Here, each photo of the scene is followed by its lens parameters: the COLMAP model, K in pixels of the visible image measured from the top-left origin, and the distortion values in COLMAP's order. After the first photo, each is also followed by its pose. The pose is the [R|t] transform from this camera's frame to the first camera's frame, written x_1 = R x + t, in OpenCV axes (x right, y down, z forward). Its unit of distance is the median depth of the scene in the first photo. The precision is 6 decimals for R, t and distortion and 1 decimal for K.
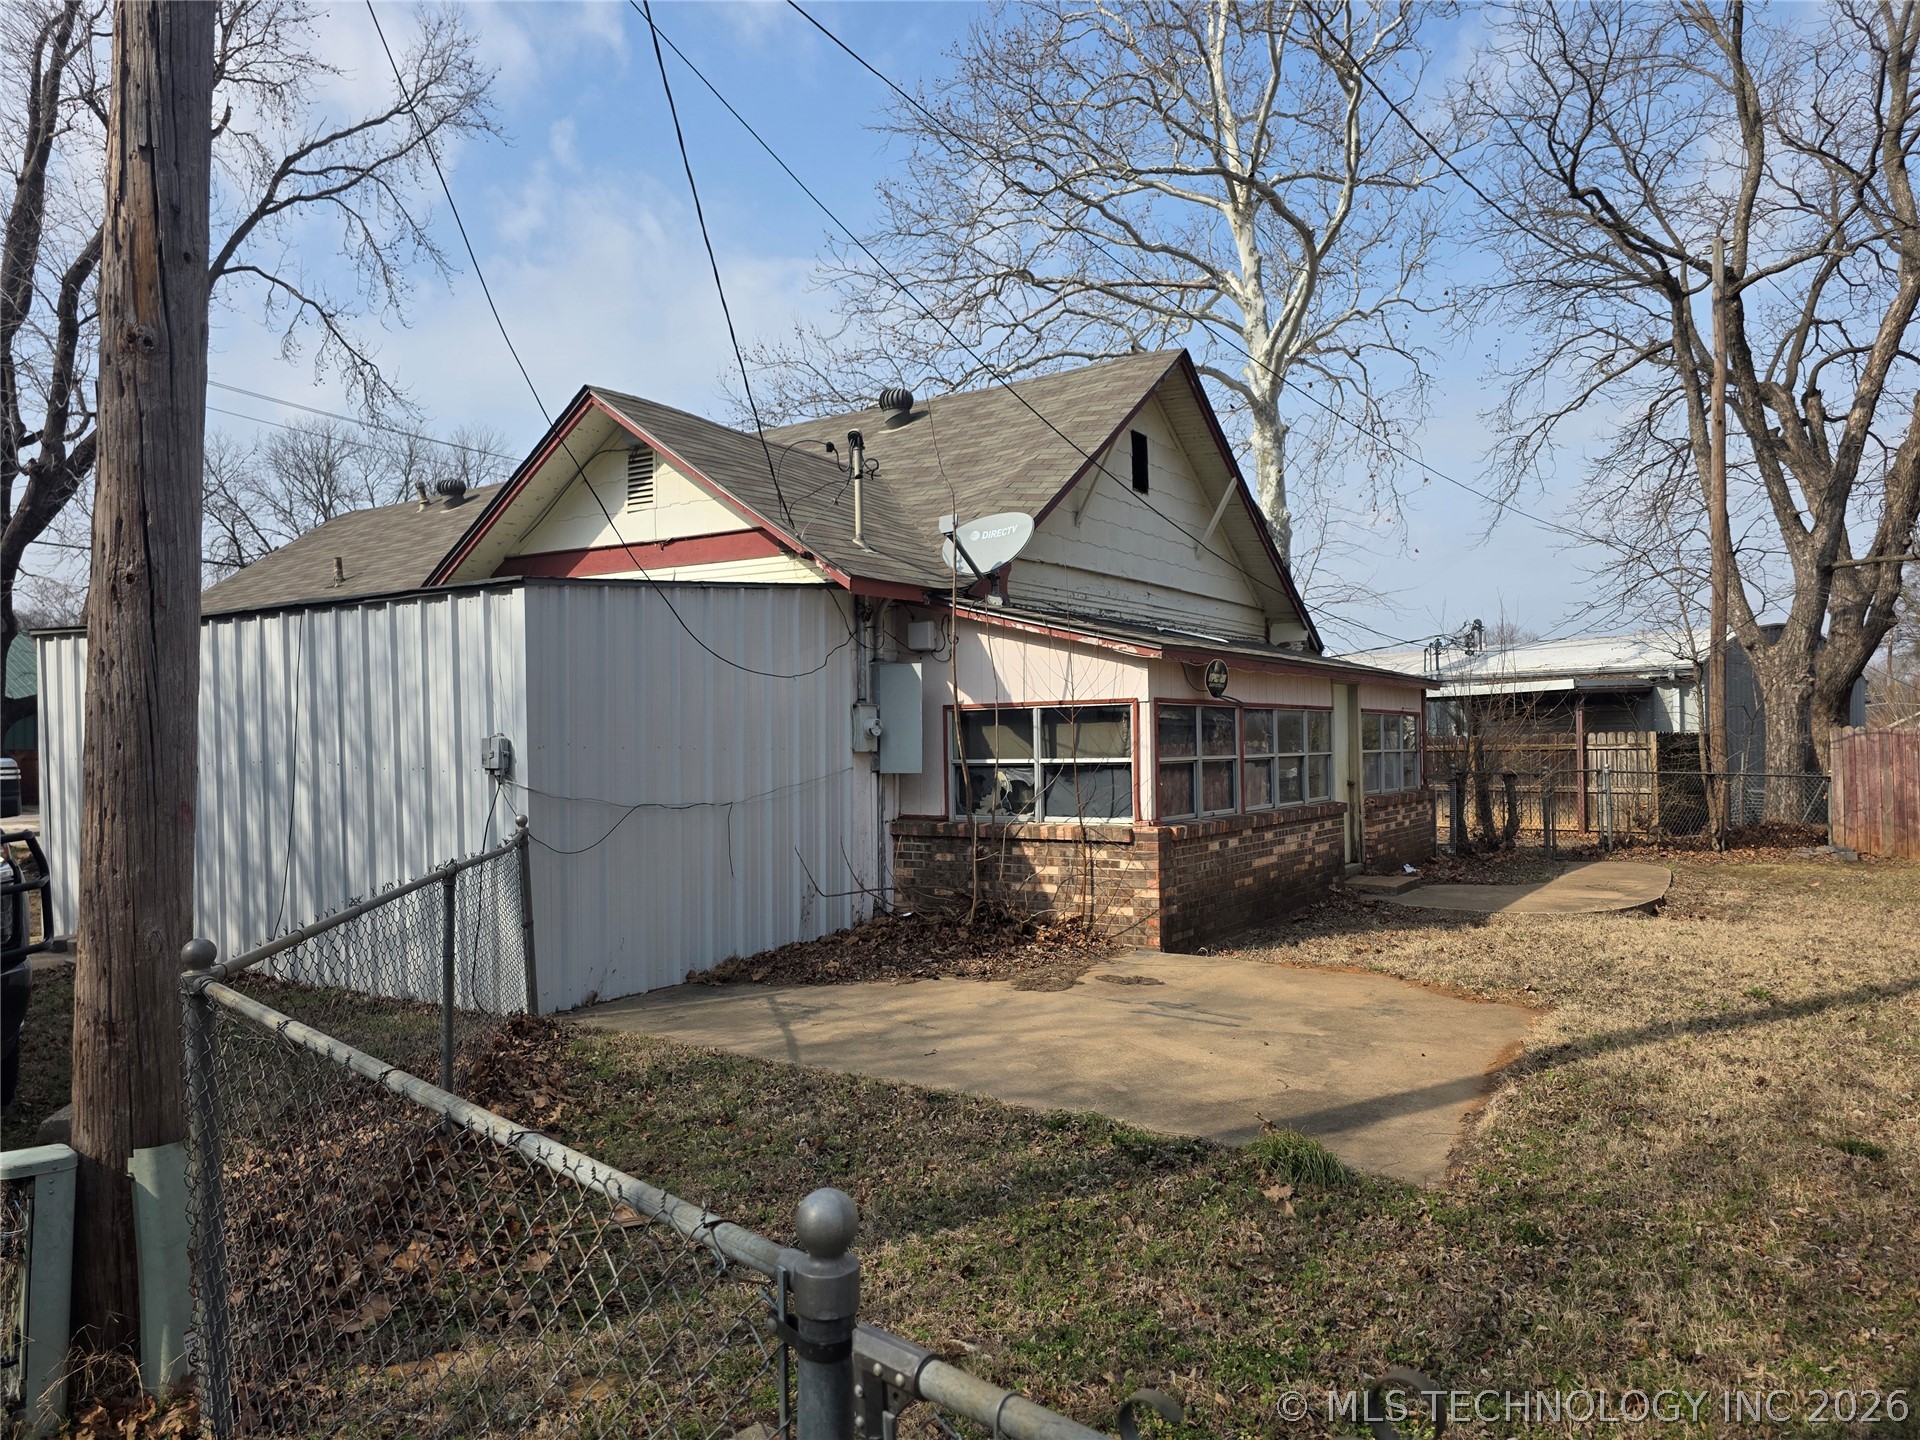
lens RADIAL K [[1269.2, 0, 960.2], [0, 1269.2, 704.8], [0, 0, 1]] dist [-0.001099, -0.008399]
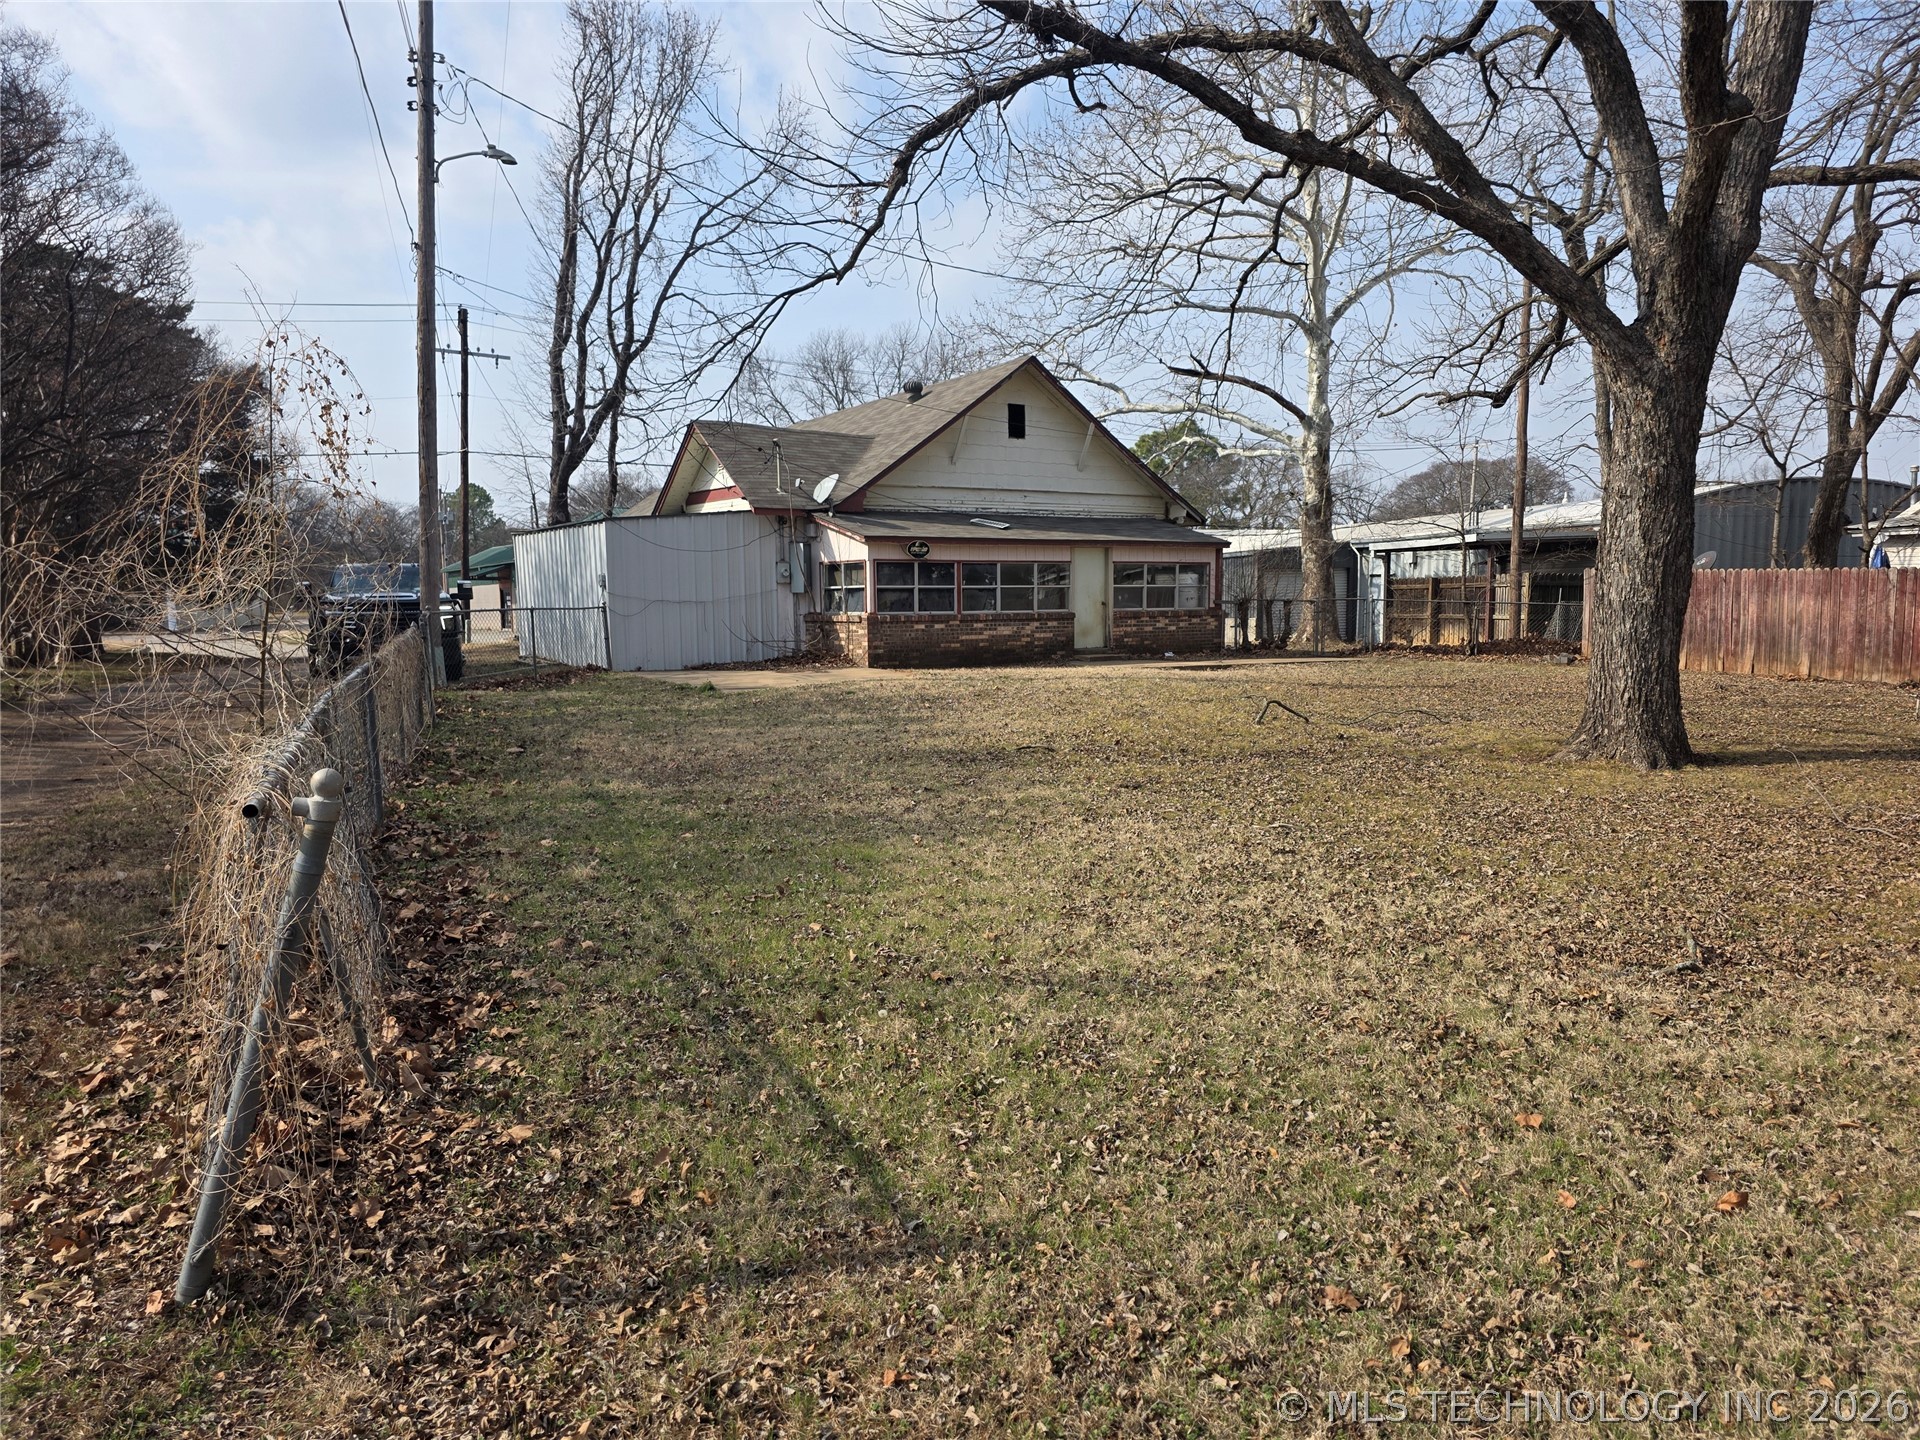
lens RADIAL K [[1269.2, 0, 963.7], [0, 1269.2, 730.4], [0, 0, 1]] dist [-0.001099, -0.008399]
pose [[0.903896, 0.050186, -0.424798, 1.199029], [0.009676, 0.990441, 0.137600, -0.011499], [0.427643, -0.128487, 0.894770, -0.940034]]
